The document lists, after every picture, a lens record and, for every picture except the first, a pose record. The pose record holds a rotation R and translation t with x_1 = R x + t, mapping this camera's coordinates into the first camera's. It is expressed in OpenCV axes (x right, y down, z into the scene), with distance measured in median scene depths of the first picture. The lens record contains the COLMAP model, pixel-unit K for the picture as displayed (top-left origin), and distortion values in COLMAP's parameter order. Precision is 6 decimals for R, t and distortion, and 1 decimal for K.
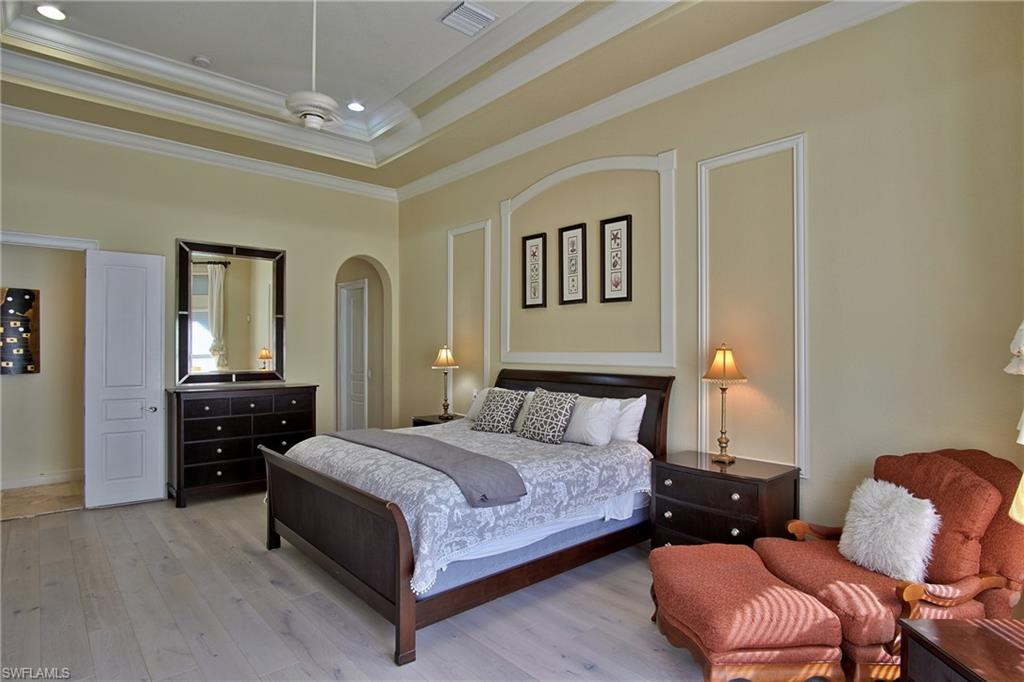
lens RADIAL K [[553.7, 0, 505.6], [0, 553.7, 342.6], [0, 0, 1]] dist [-0.007027, -0.000091]
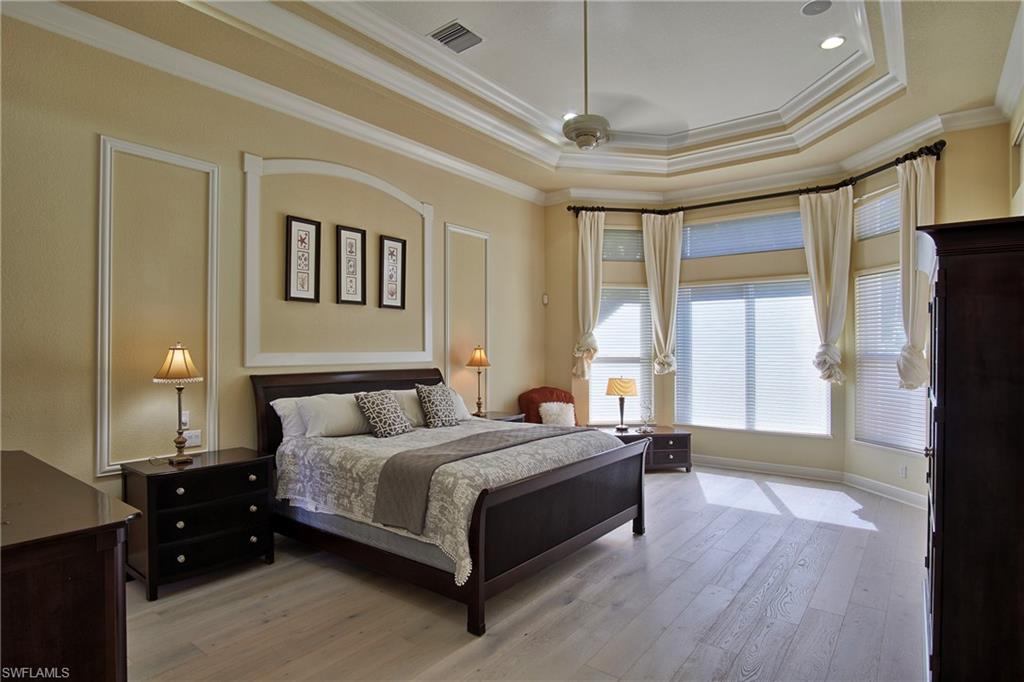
lens RADIAL K [[553.7, 0, 505.6], [0, 553.7, 344.4], [0, 0, 1]] dist [-0.007027, -0.000091]
pose [[-0.199050, -0.006039, 0.979971, -0.945220], [-0.020160, 0.999795, 0.002067, -0.004174], [-0.979782, -0.019345, -0.199131, 0.931669]]
